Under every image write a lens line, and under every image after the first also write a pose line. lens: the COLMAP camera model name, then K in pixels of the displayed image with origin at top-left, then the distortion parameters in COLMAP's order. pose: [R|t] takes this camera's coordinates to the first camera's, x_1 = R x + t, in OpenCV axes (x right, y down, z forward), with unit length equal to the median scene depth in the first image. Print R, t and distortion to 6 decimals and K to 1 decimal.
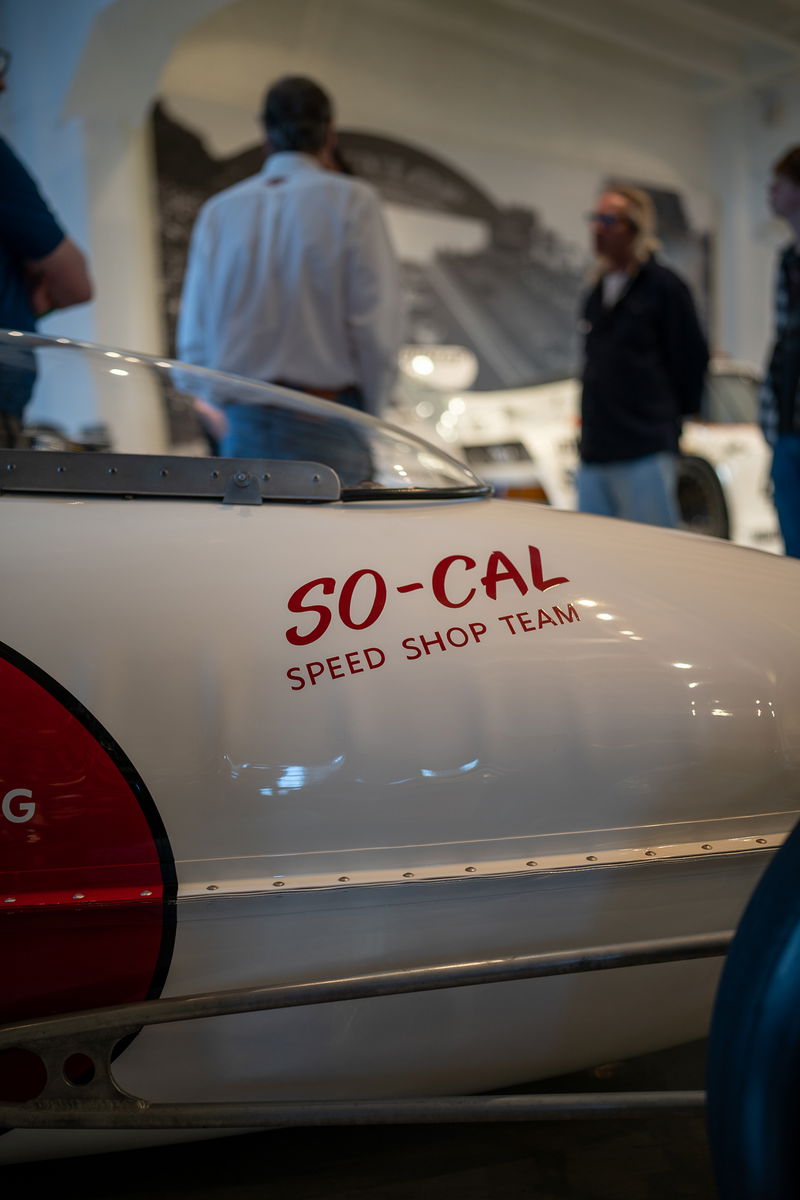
lens RADIAL K [[1176.9, 0, 400.0], [0, 1176.9, 600.0], [0, 0, 1]] dist [-0.042070, 0.165311]
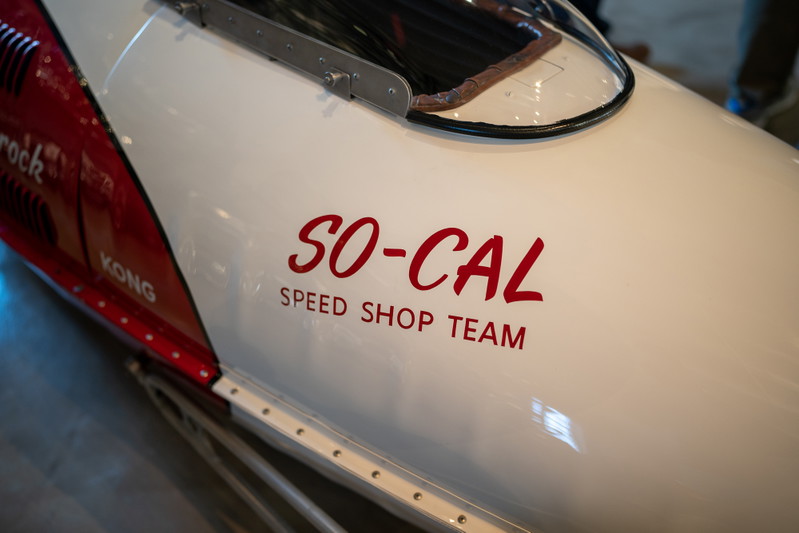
lens RADIAL K [[783.6, 0, 399.5], [0, 783.6, 266.5], [0, 0, 1]] dist [-0.042070, 0.165311]
pose [[0.723519, 0.451111, -0.522512, 0.403871], [-0.012792, 0.765562, 0.643236, -0.475581], [0.690186, -0.458709, 0.559669, 0.601115]]
